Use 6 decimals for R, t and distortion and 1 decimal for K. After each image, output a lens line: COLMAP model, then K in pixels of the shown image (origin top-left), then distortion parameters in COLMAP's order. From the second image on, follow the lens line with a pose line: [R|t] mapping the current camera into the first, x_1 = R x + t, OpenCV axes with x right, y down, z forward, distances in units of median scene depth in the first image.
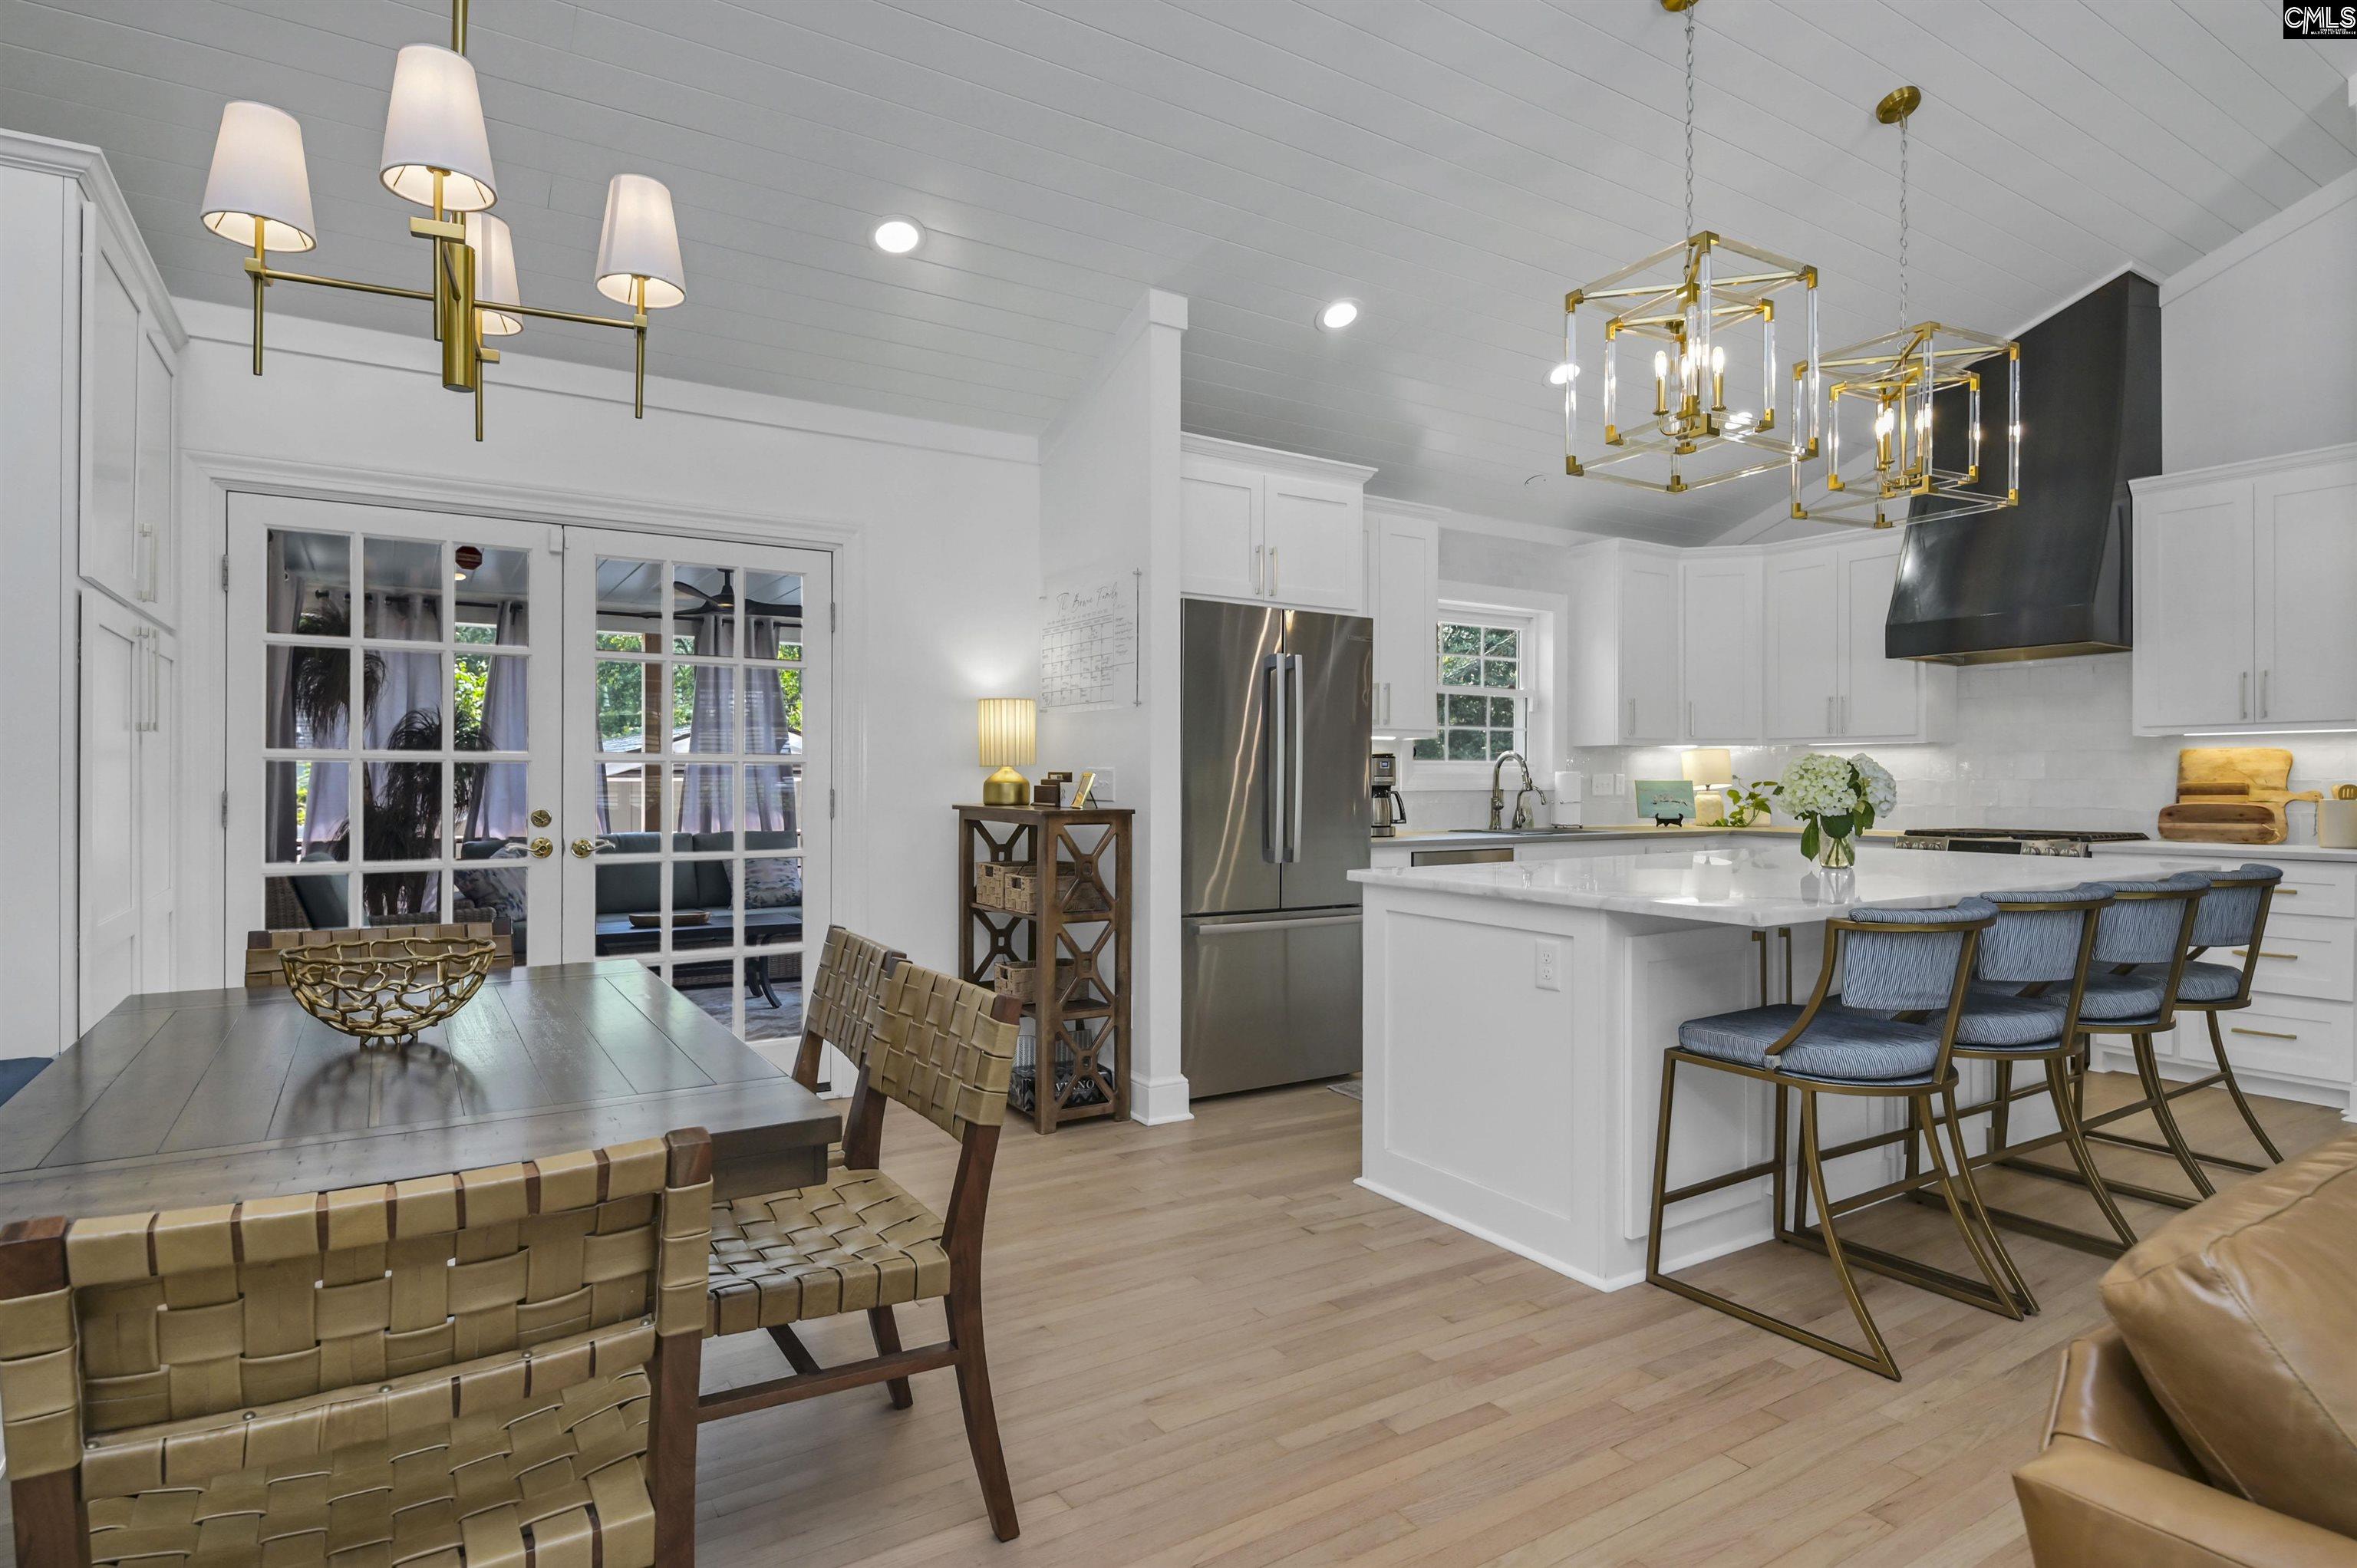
lens RADIAL K [[1204.8, 0, 1193.1], [0, 1204.8, 785.1], [0, 0, 1]] dist [0.005645, -0.007059]
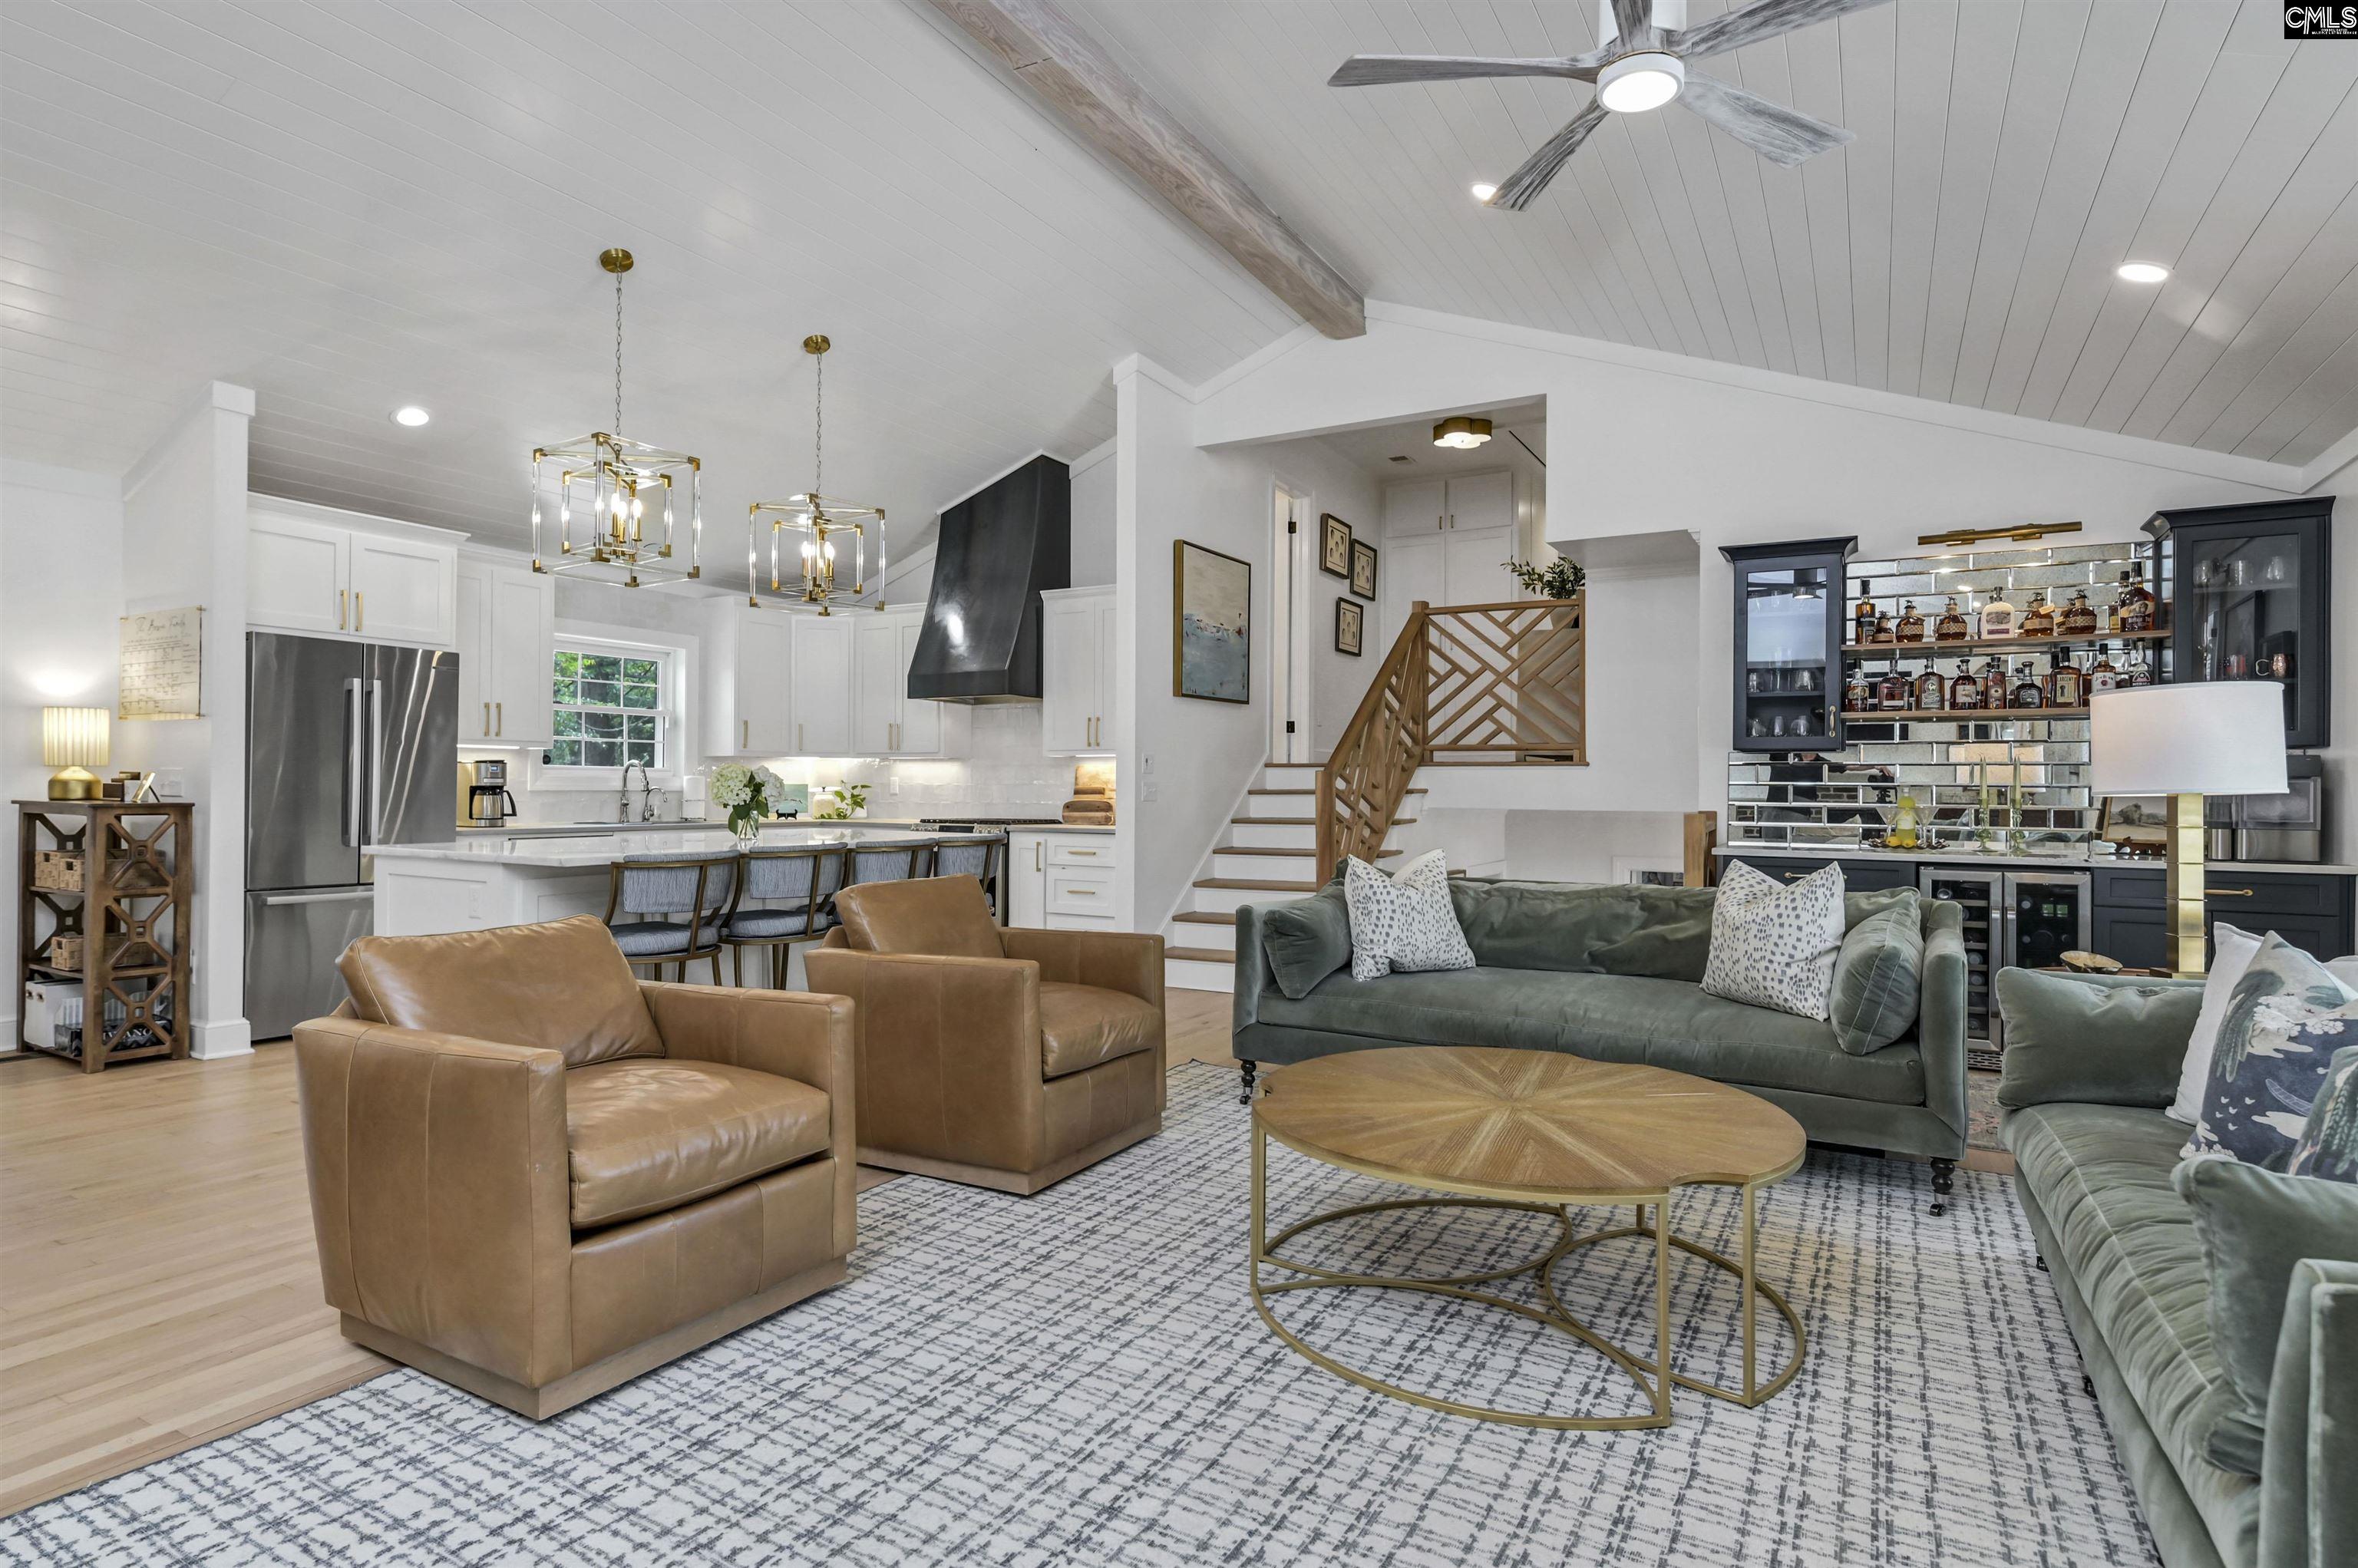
lens RADIAL K [[1205.4, 0, 1172.4], [0, 1205.4, 786.0], [0, 0, 1]] dist [0.005645, -0.007059]
pose [[0.883694, 0.006165, 0.468024, 0.221910], [-0.004170, 0.999977, -0.005298, 0.004842], [-0.468046, 0.002730, 0.883700, -0.474296]]
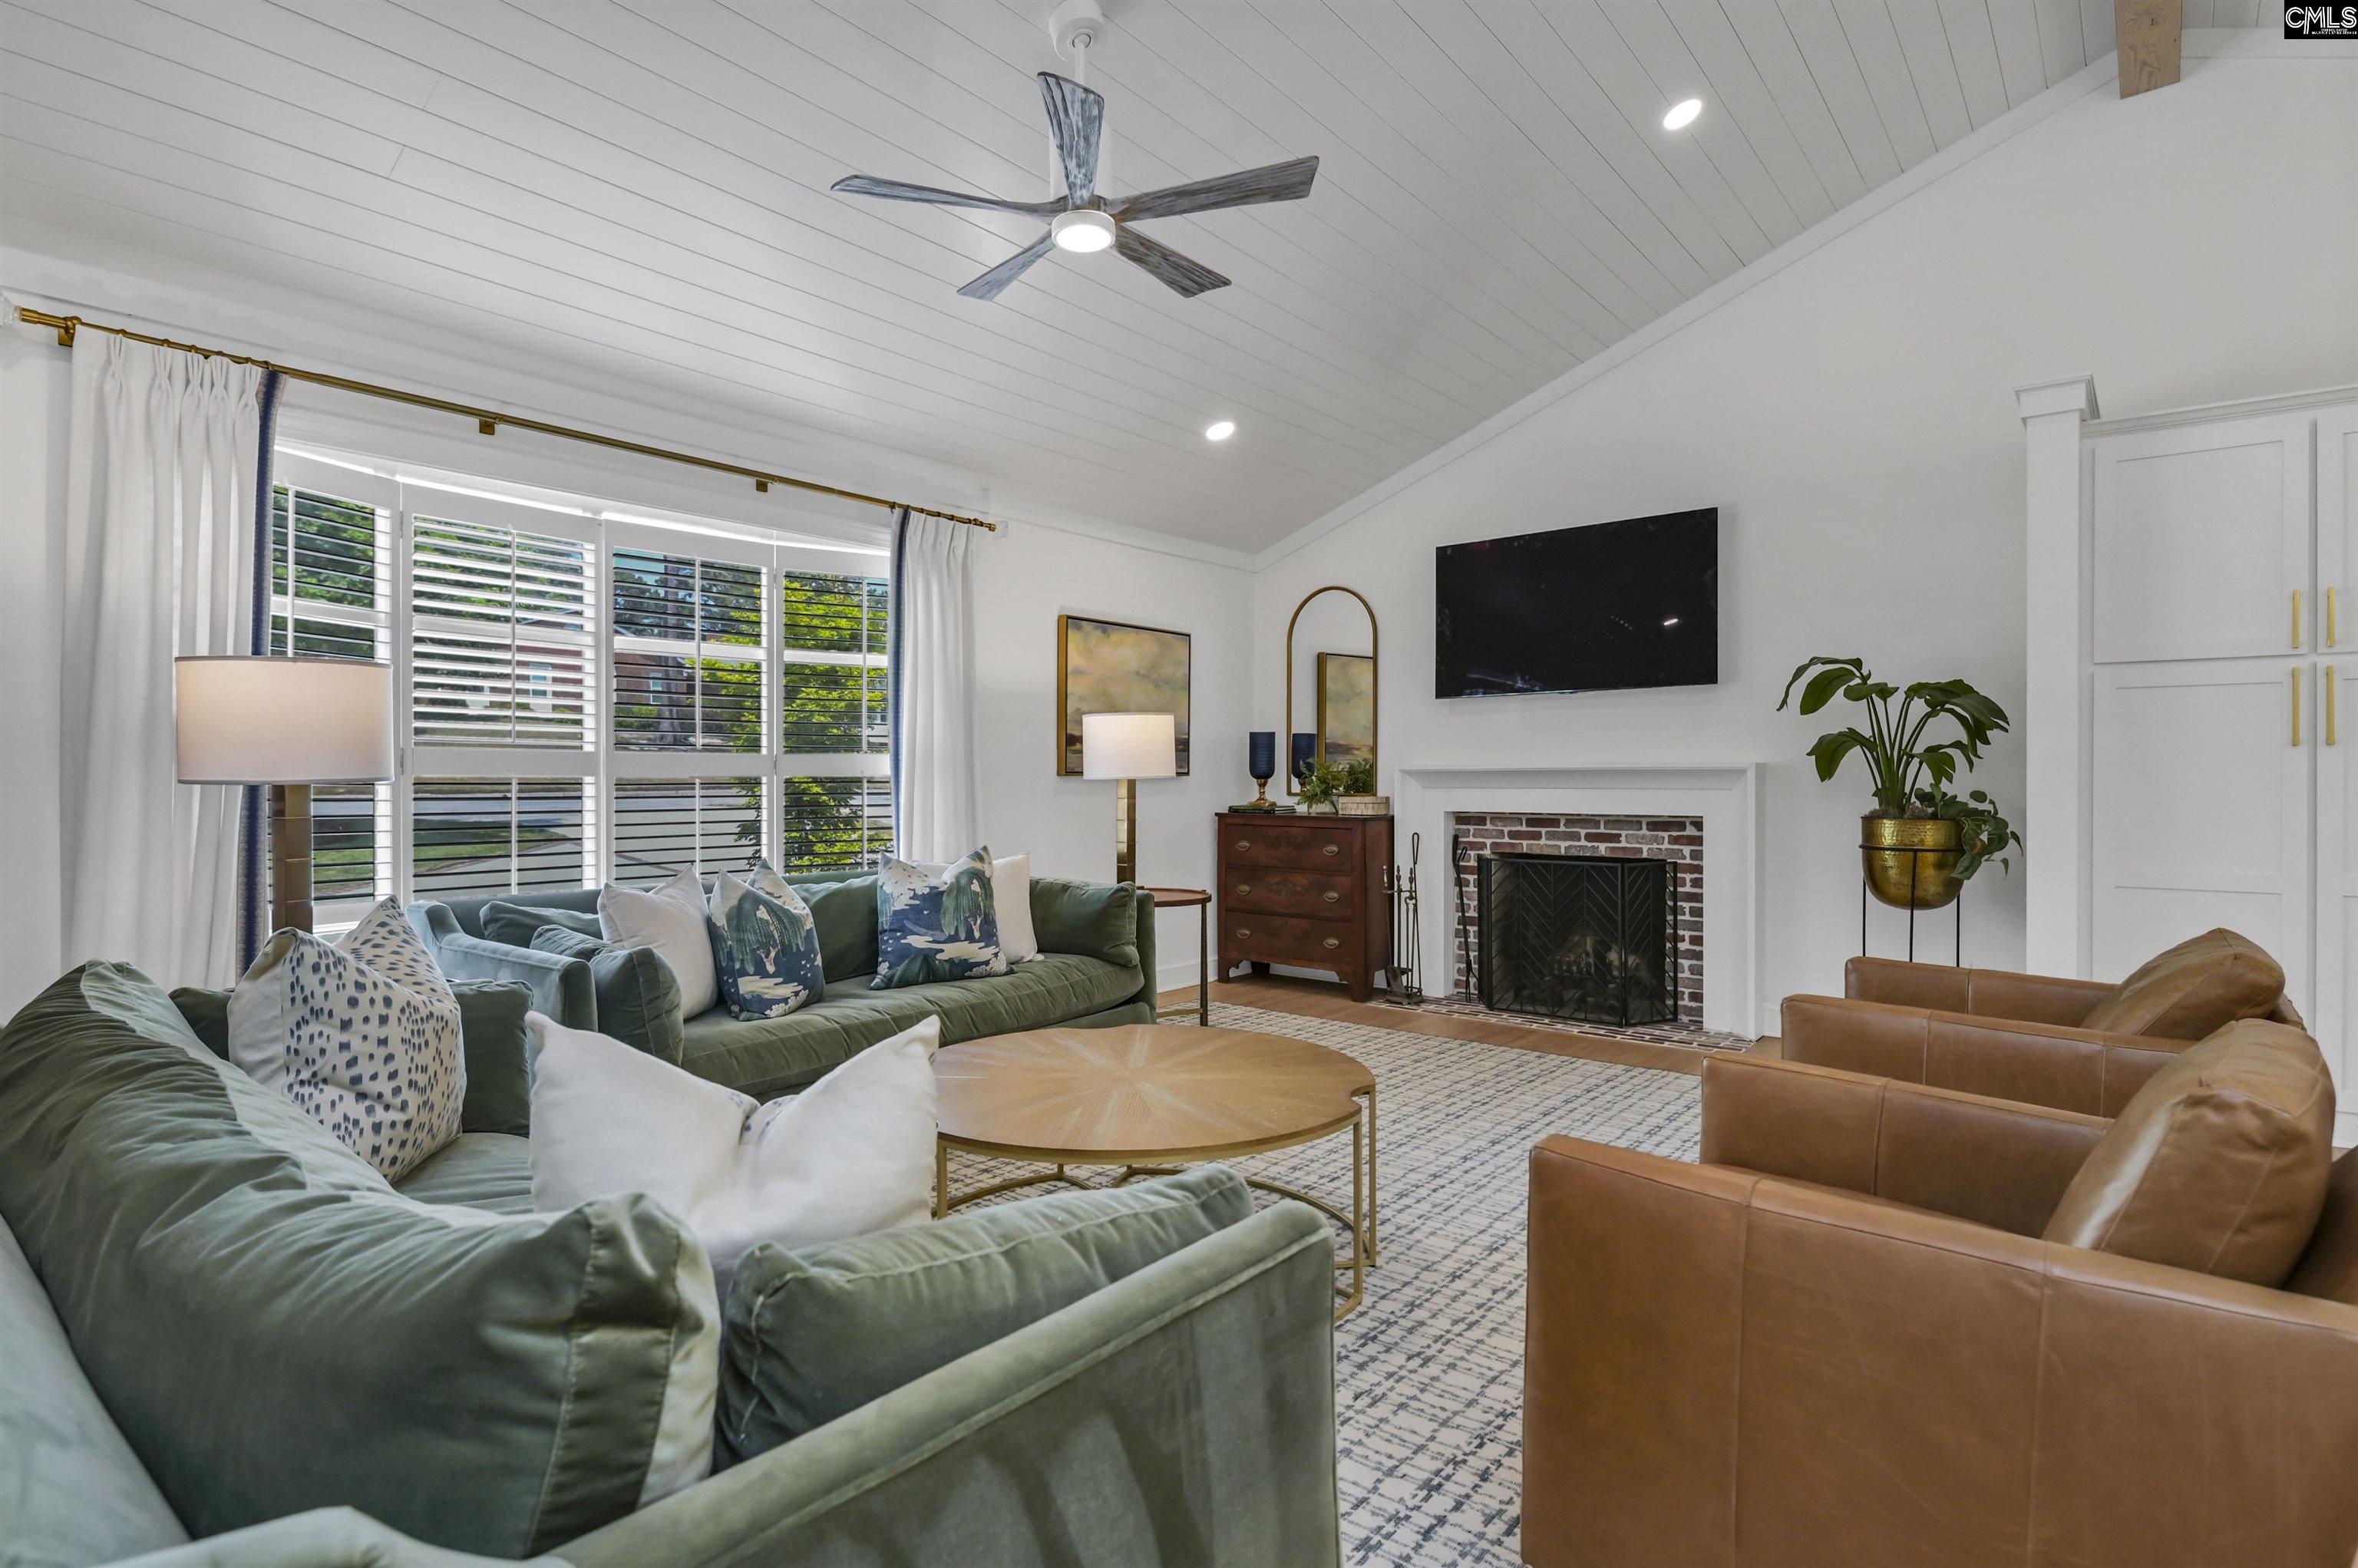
lens RADIAL K [[1205.4, 0, 1176.2], [0, 1205.4, 788.6], [0, 0, 1]] dist [0.005645, -0.007059]
pose [[-0.947317, 0.000279, -0.320298, 0.817778], [-0.004052, 0.999909, 0.012858, -0.001911], [0.320272, 0.013478, -0.947230, 0.561890]]
